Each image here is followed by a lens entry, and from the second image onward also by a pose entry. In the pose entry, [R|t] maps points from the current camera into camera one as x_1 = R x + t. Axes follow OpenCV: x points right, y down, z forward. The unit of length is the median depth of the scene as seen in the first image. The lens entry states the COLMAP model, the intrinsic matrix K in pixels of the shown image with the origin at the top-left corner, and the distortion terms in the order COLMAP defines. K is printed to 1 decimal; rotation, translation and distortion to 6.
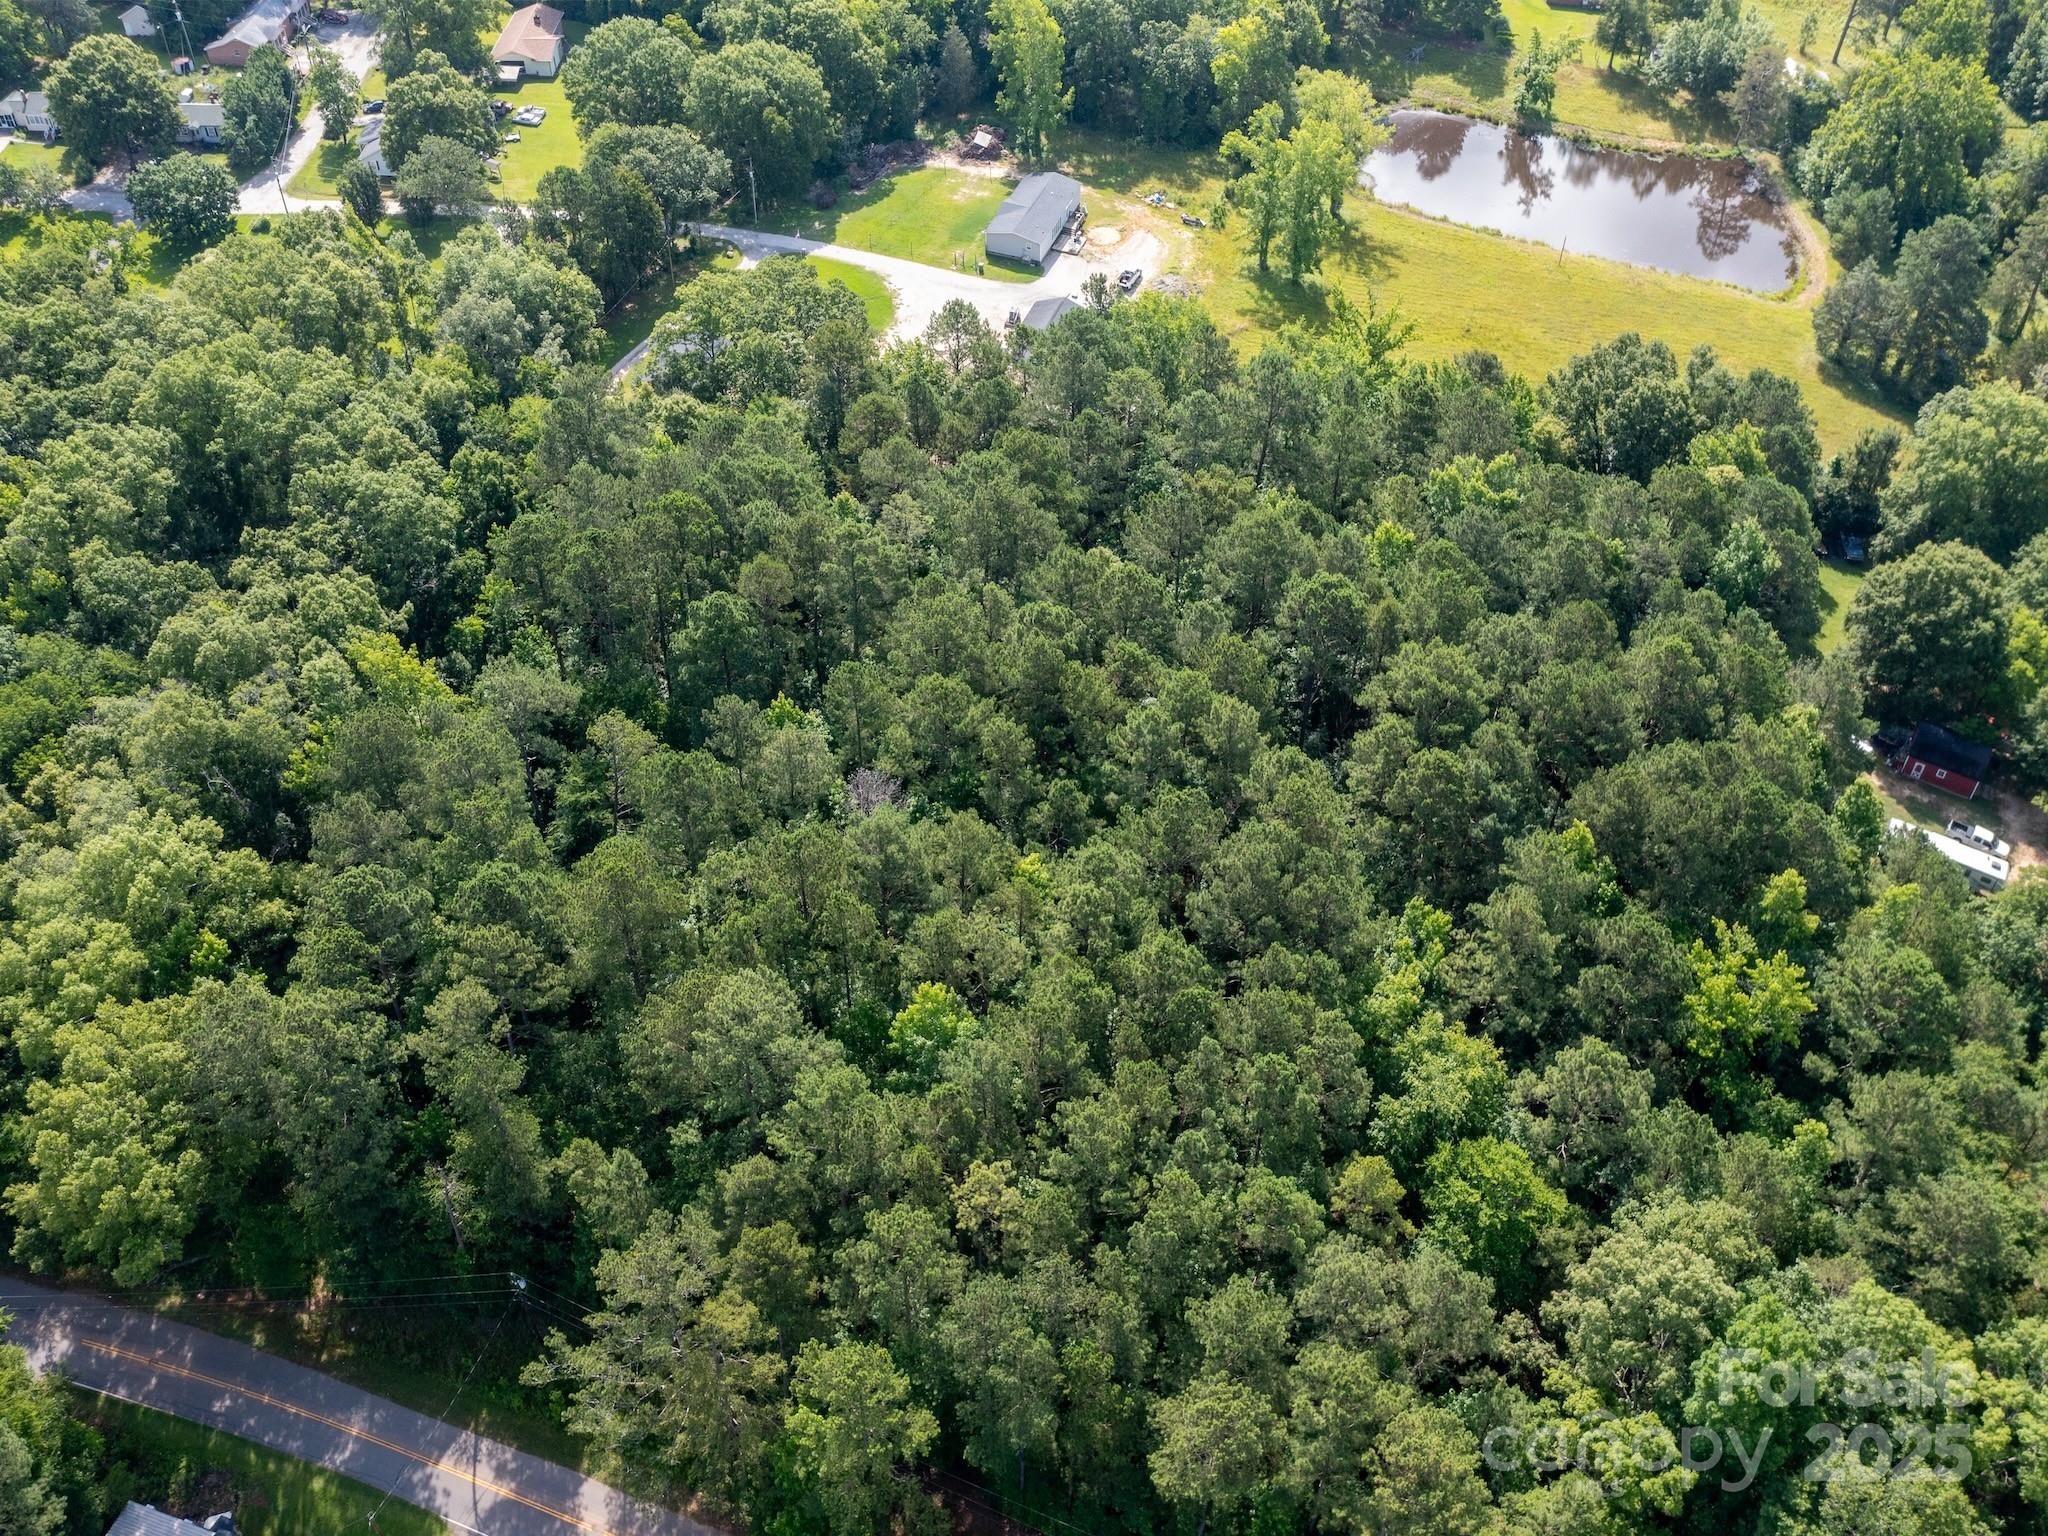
lens RADIAL K [[1846.6, 0, 1031.9], [0, 1846.6, 403.7], [0, 0, 1]] dist [-0.004851, -0.003764]
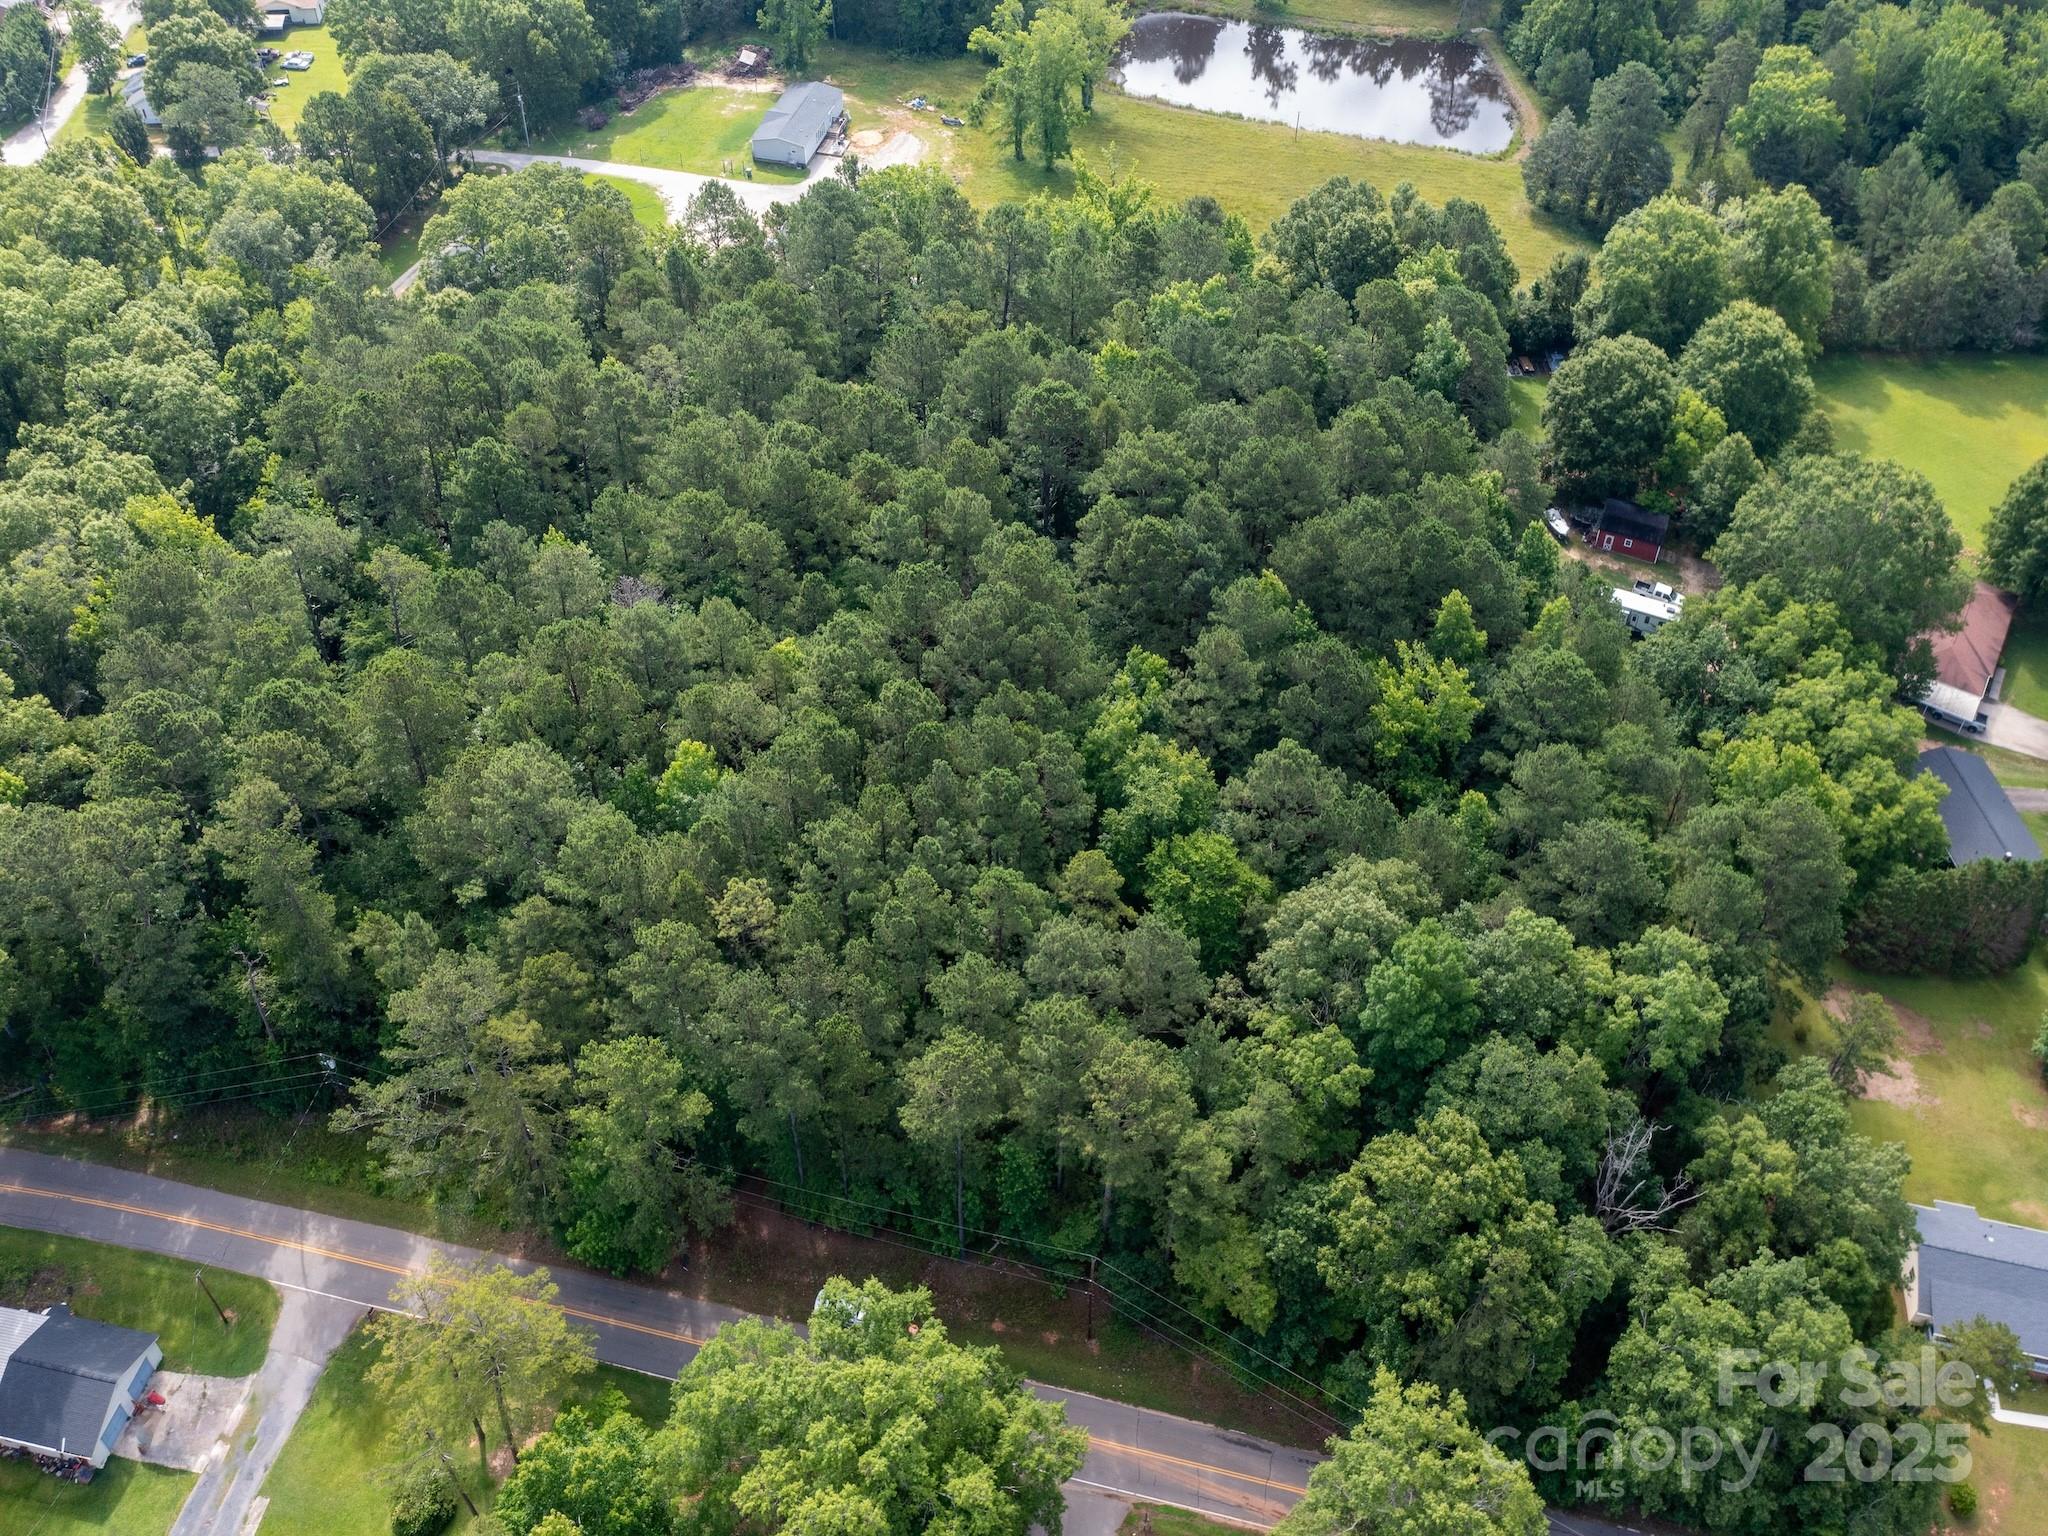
lens RADIAL K [[1846.6, 0, 1031.9], [0, 1846.6, 403.7], [0, 0, 1]] dist [-0.004851, -0.003764]
pose [[0.993742, -0.069349, 0.087566, 0.053518], [0.068510, 0.997572, 0.012546, 0.093912], [-0.088223, -0.006468, 0.996080, -0.090691]]
